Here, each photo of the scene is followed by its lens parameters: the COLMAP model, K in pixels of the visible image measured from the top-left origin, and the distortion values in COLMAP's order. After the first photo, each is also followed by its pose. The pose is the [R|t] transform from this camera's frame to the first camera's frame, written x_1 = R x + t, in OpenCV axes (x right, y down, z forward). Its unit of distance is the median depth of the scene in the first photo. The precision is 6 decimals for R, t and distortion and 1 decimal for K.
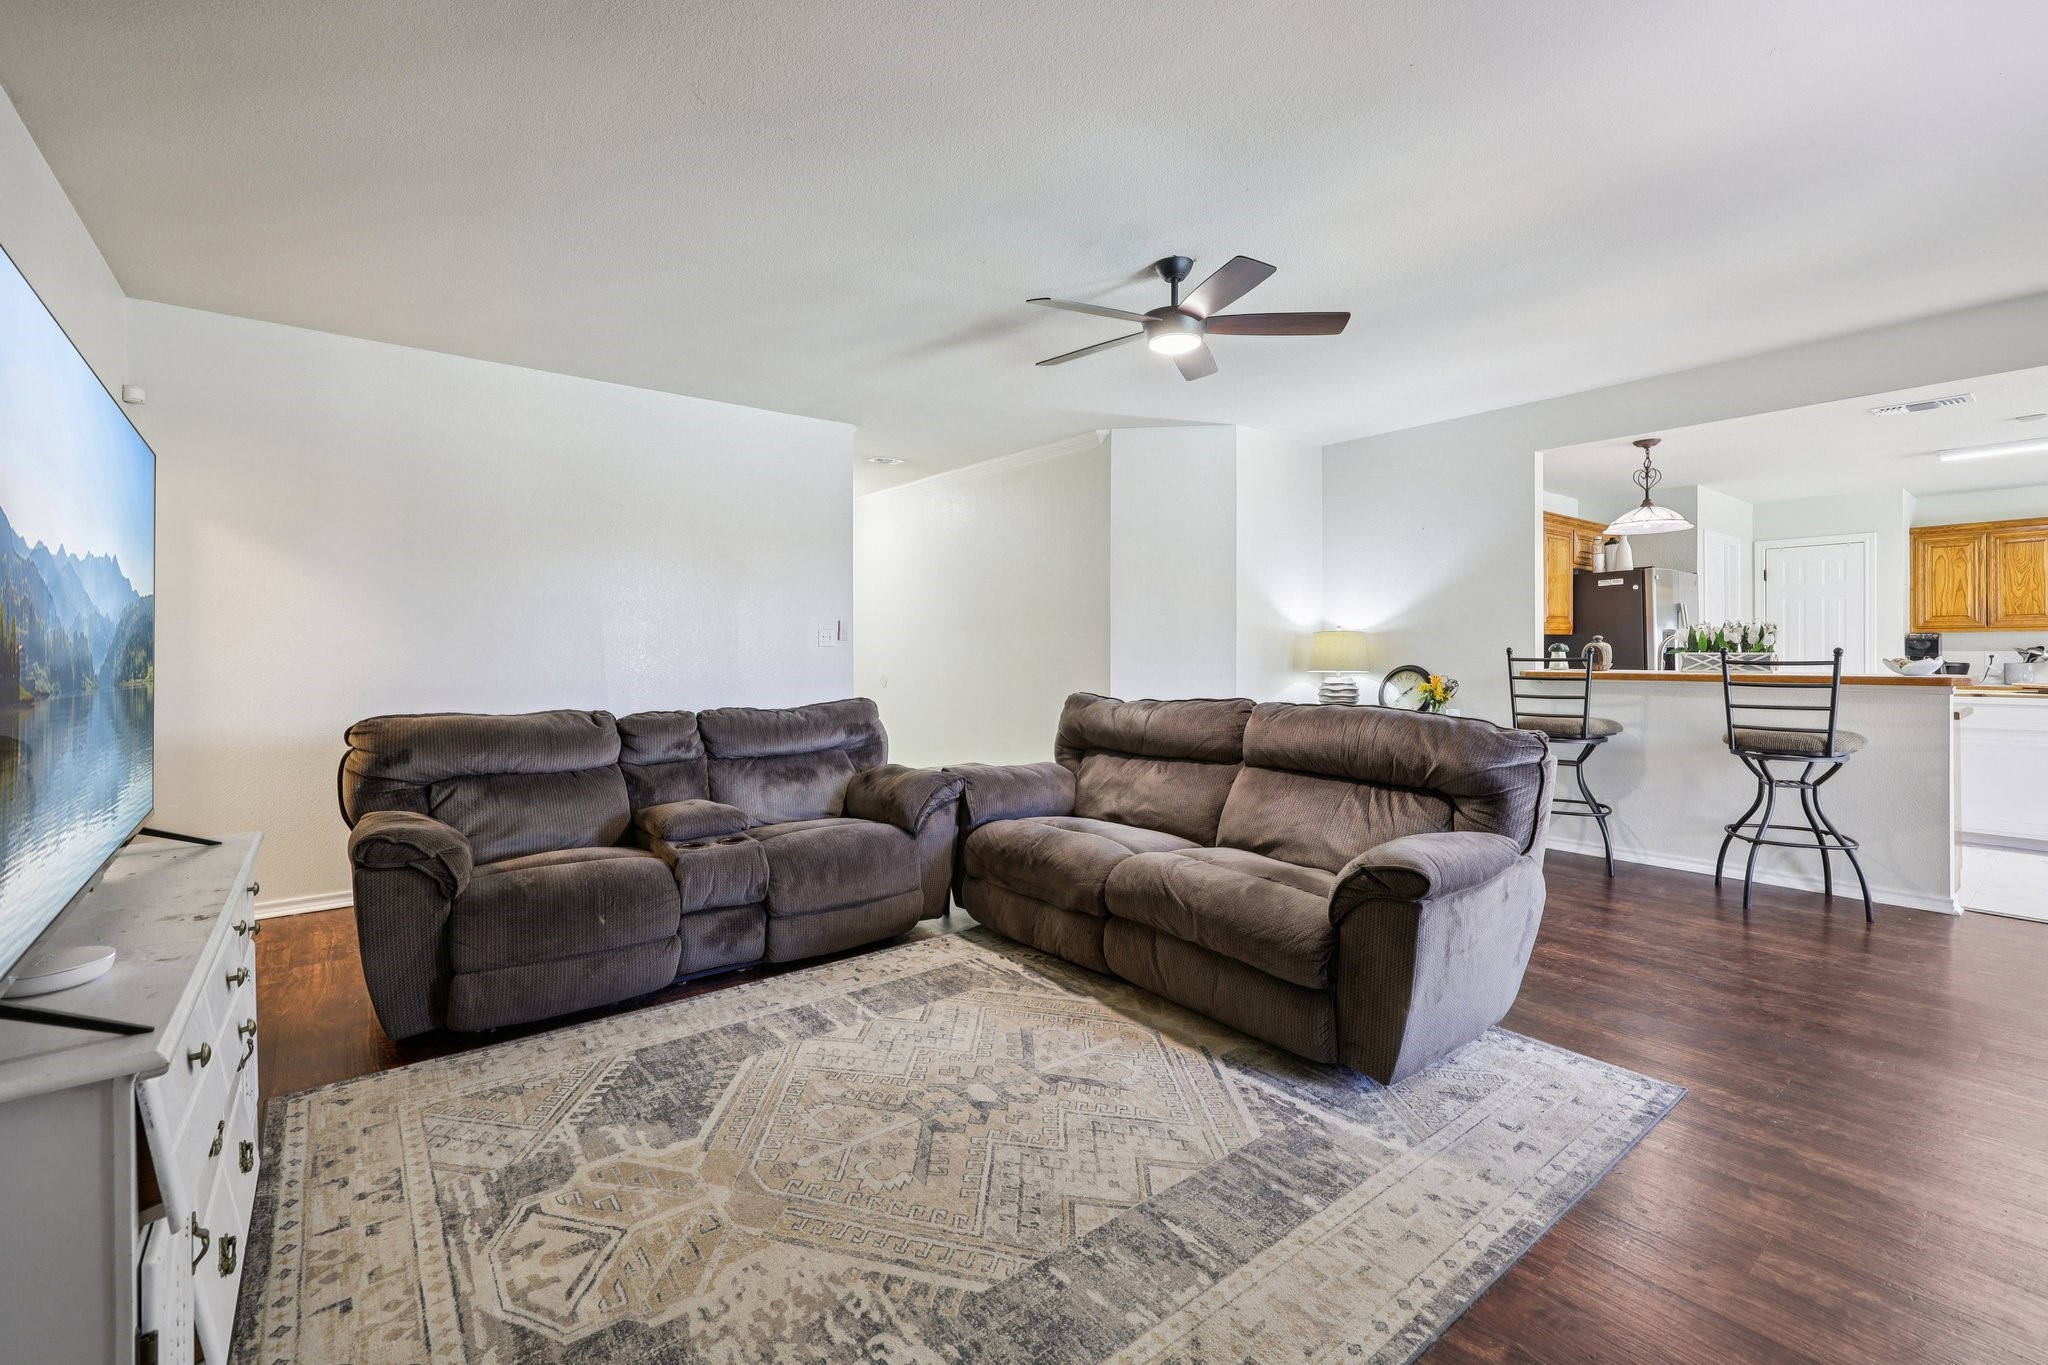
lens RADIAL K [[872.9, 0, 1028.2], [0, 872.9, 646.1], [0, 0, 1]] dist [0.004219, 0.000460]
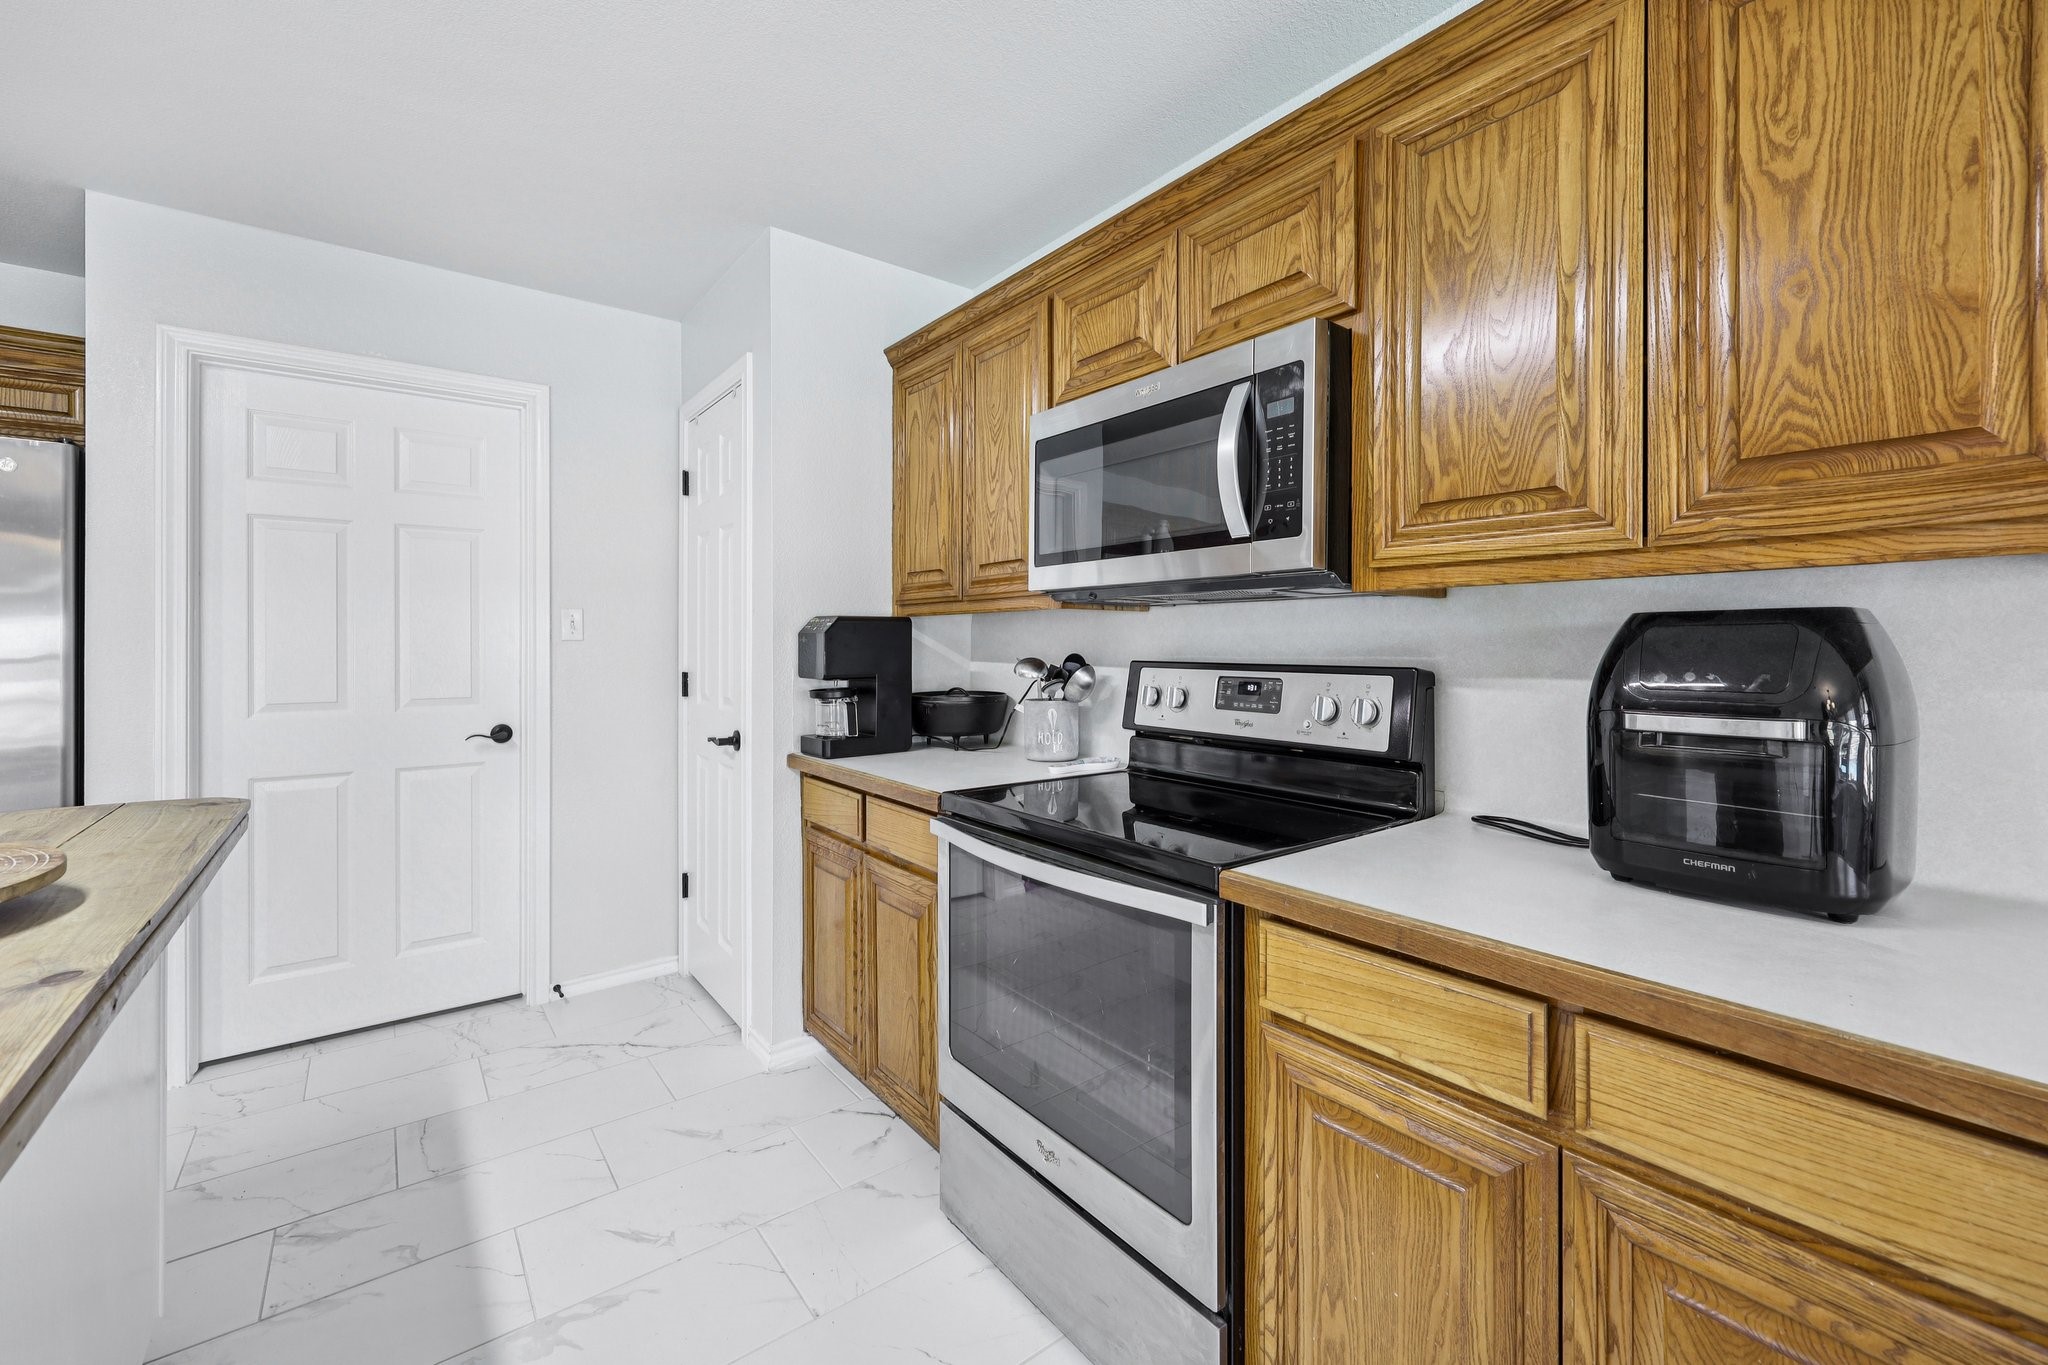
lens RADIAL K [[840.6, 0, 1029.3], [0, 840.6, 643.6], [0, 0, 1]] dist [0.001014, -0.000164]
pose [[0.999942, 0.005103, -0.009442, 2.553981], [-0.005078, 0.999983, 0.002726, -0.011706], [0.009456, -0.002678, 0.999952, 1.487207]]
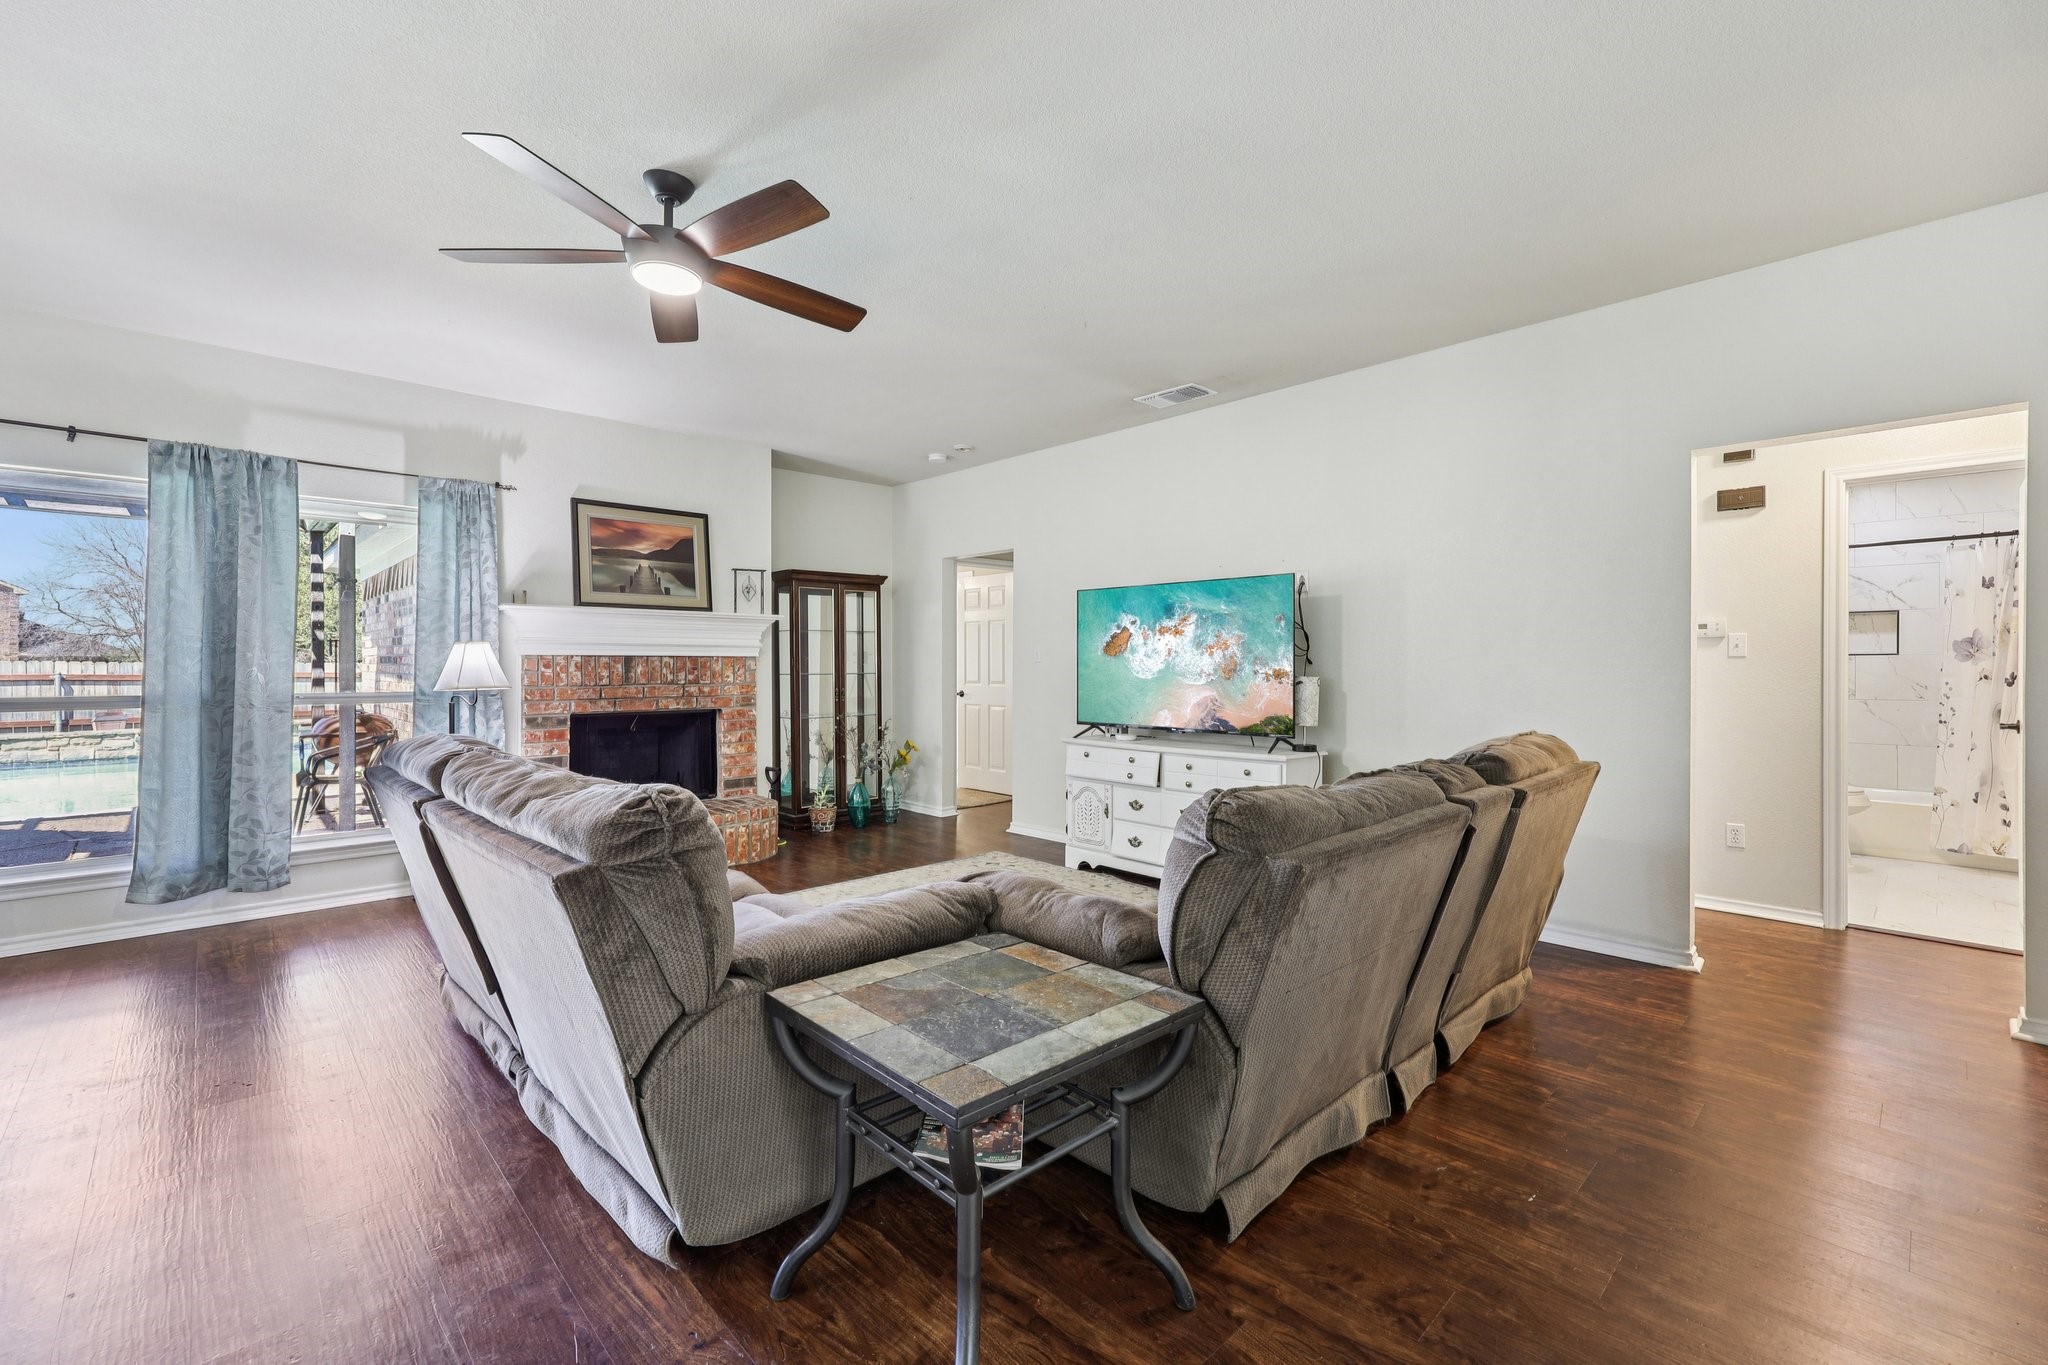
lens RADIAL K [[864.5, 0, 1027.4], [0, 864.5, 666.6], [0, 0, 1]] dist [0.008775, -0.000608]
pose [[-0.995817, 0.003768, -0.091294, -0.096150], [0.003861, 0.999992, -0.000844, 0.007213], [0.091290, -0.001193, -0.995824, 2.086441]]
